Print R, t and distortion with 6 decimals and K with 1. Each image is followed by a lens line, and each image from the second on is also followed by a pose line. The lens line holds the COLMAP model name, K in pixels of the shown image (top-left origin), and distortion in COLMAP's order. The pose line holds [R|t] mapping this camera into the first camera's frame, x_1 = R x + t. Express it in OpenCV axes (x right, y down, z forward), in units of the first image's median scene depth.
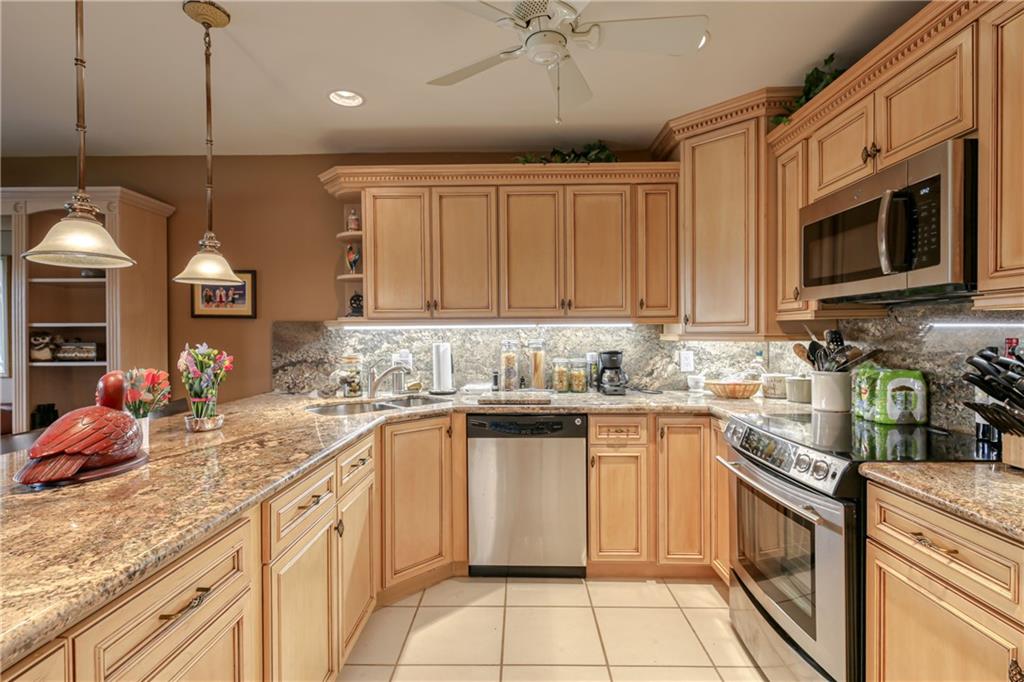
lens RADIAL K [[496.8, 0, 512.1], [0, 496.8, 336.6], [0, 0, 1]] dist [0.003802, 0.001148]
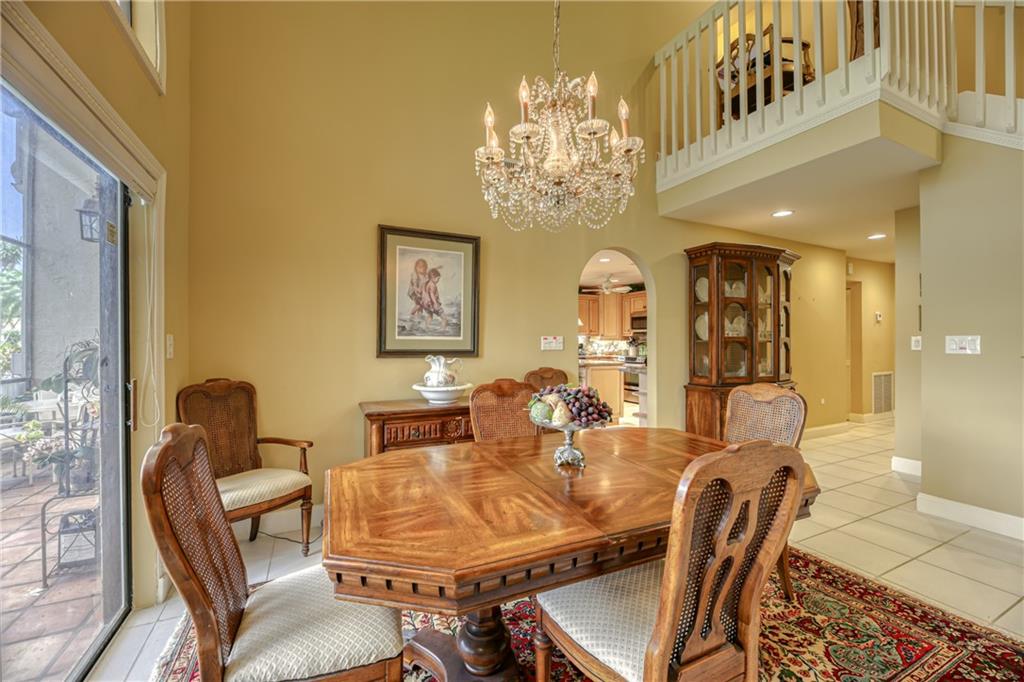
lens RADIAL K [[415.4, 0, 513.9], [0, 415.4, 337.1], [0, 0, 1]] dist [0.000948, -0.003170]
pose [[0.894318, 0.012308, 0.447263, -1.705877], [-0.004923, 0.999832, -0.017671, 0.040858], [-0.447406, 0.013602, 0.894228, -1.604441]]
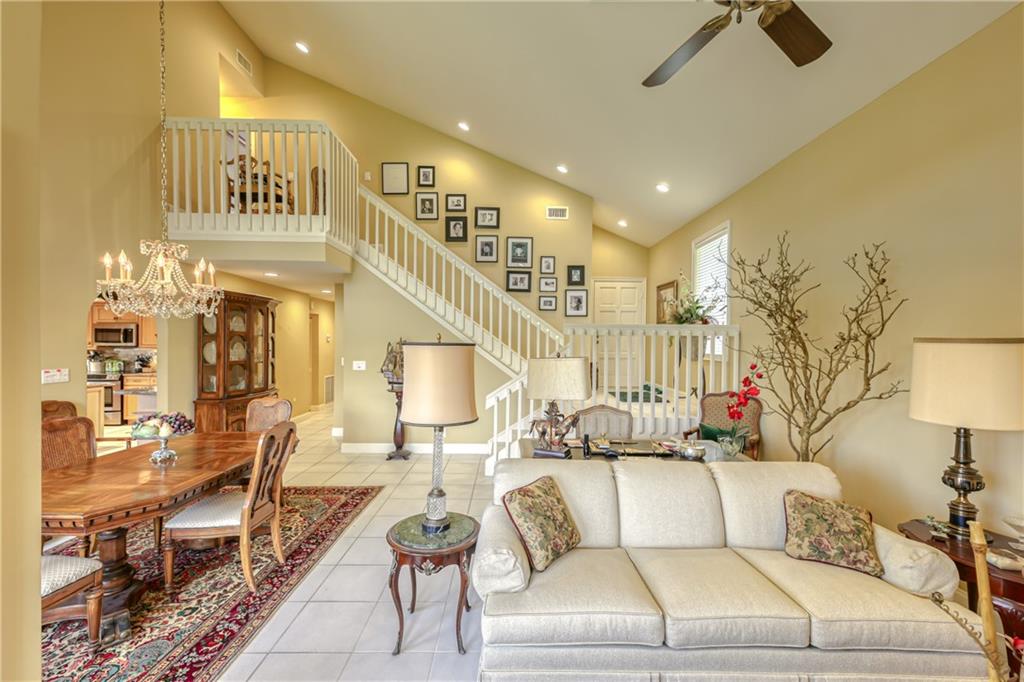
lens RADIAL K [[427.5, 0, 513.1], [0, 427.5, 347.6], [0, 0, 1]] dist [0.013914, 0.001012]
pose [[-0.012816, -0.004648, 0.999907, -2.398260], [-0.003548, 0.999983, 0.004603, -0.063013], [-0.999912, -0.003489, -0.012832, -1.920876]]
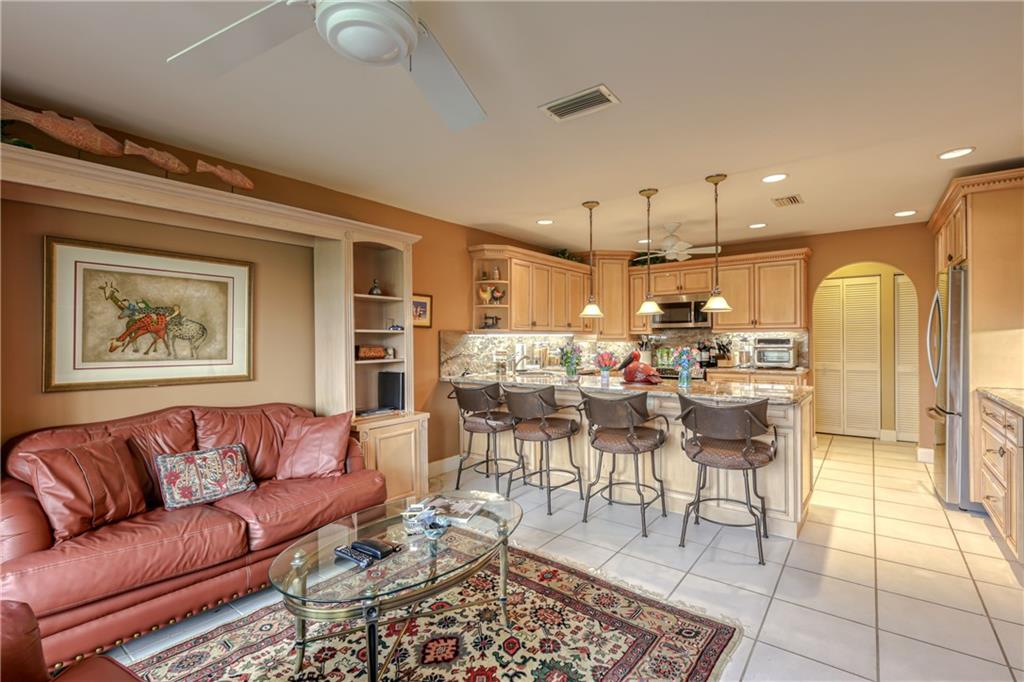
lens RADIAL K [[460.9, 0, 518.4], [0, 460.9, 339.4], [0, 0, 1]] dist [0.004508, -0.002355]
pose [[0.594429, 0.001302, 0.804147, -1.643762], [0.008130, 0.999938, -0.007629, 0.010575], [-0.804107, 0.011073, 0.594381, -0.018324]]
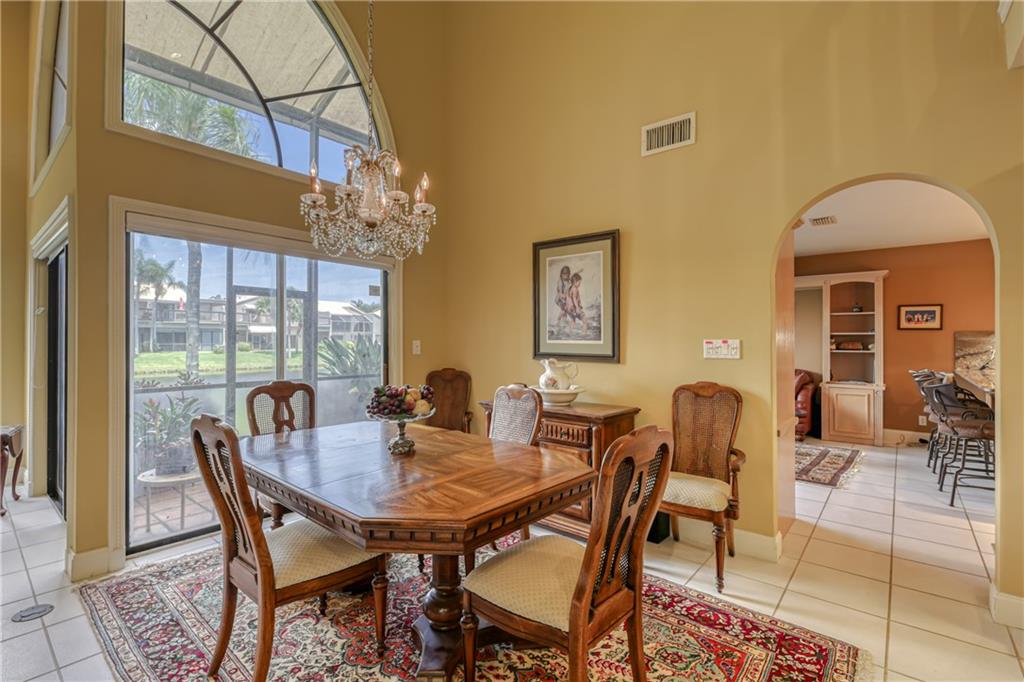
lens RADIAL K [[465.7, 0, 504.2], [0, 465.7, 339.4], [0, 0, 1]] dist [0.002280, -0.001851]
pose [[0.766767, 0.005276, -0.641904, -0.738800], [-0.009424, 0.999951, -0.003037, 0.023104], [0.641856, 0.008378, 0.766779, -1.600376]]
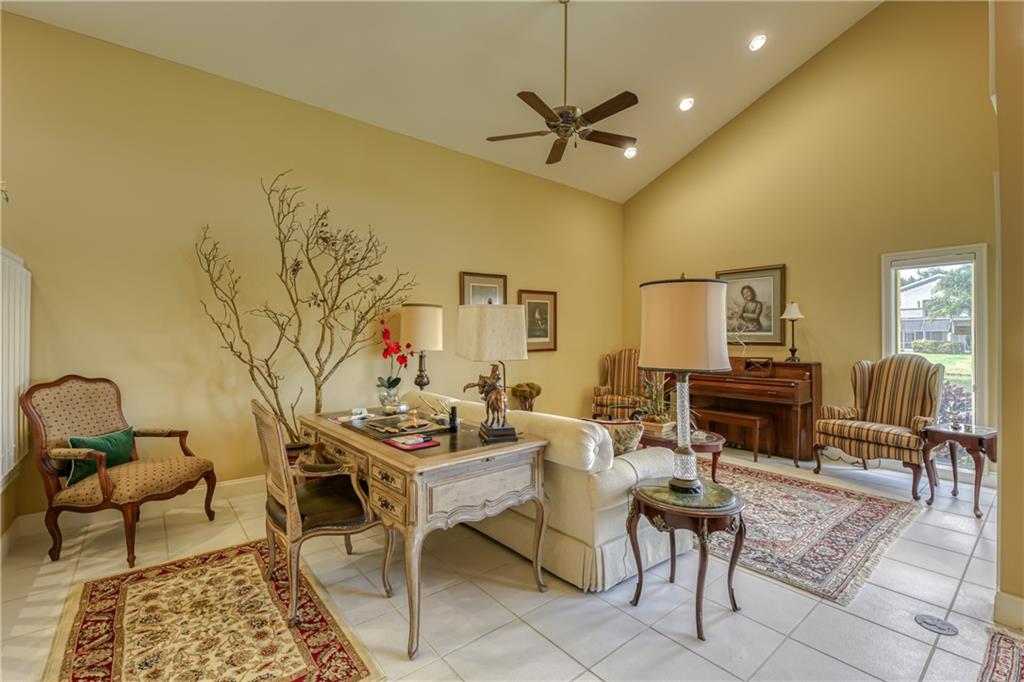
lens RADIAL K [[447.6, 0, 508.6], [0, 447.6, 333.6], [0, 0, 1]] dist [-0.002439, -0.001903]
pose [[-0.770944, -0.002109, -0.636900, -0.860057], [-0.000314, 0.999996, -0.002932, 0.022186], [0.636903, -0.002061, -0.770941, -1.391501]]
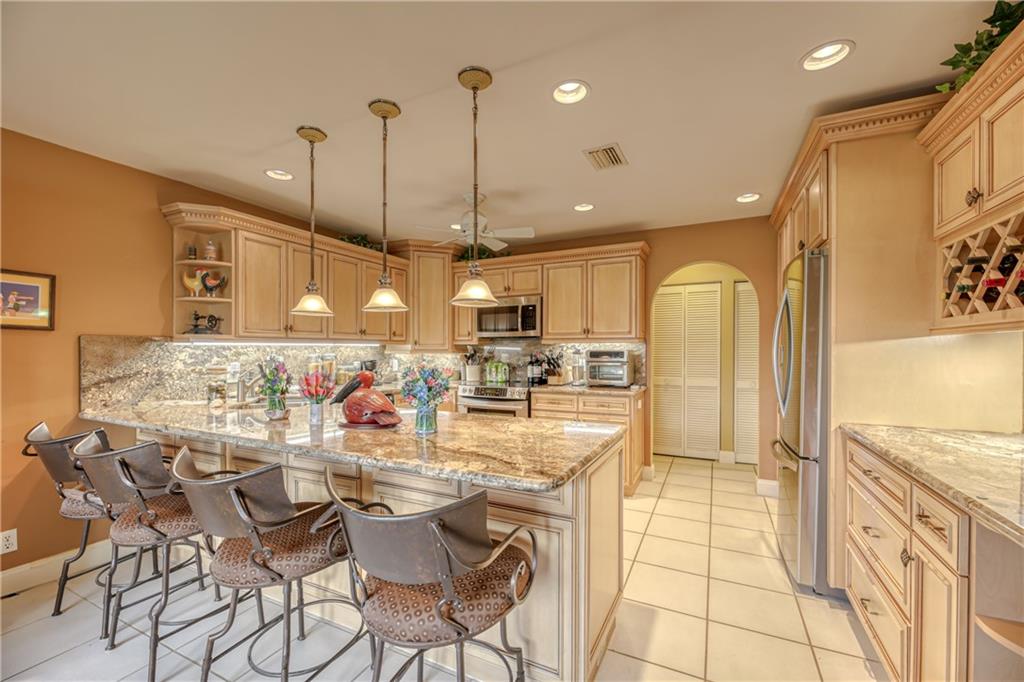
lens RADIAL K [[415.4, 0, 511.5], [0, 415.4, 353.8], [0, 0, 1]] dist [0.000948, -0.003170]
pose [[0.427199, -0.003822, 0.904150, -0.936270], [0.003777, 0.999990, 0.002443, 0.006361], [-0.904150, 0.002371, 0.427209, -0.044606]]
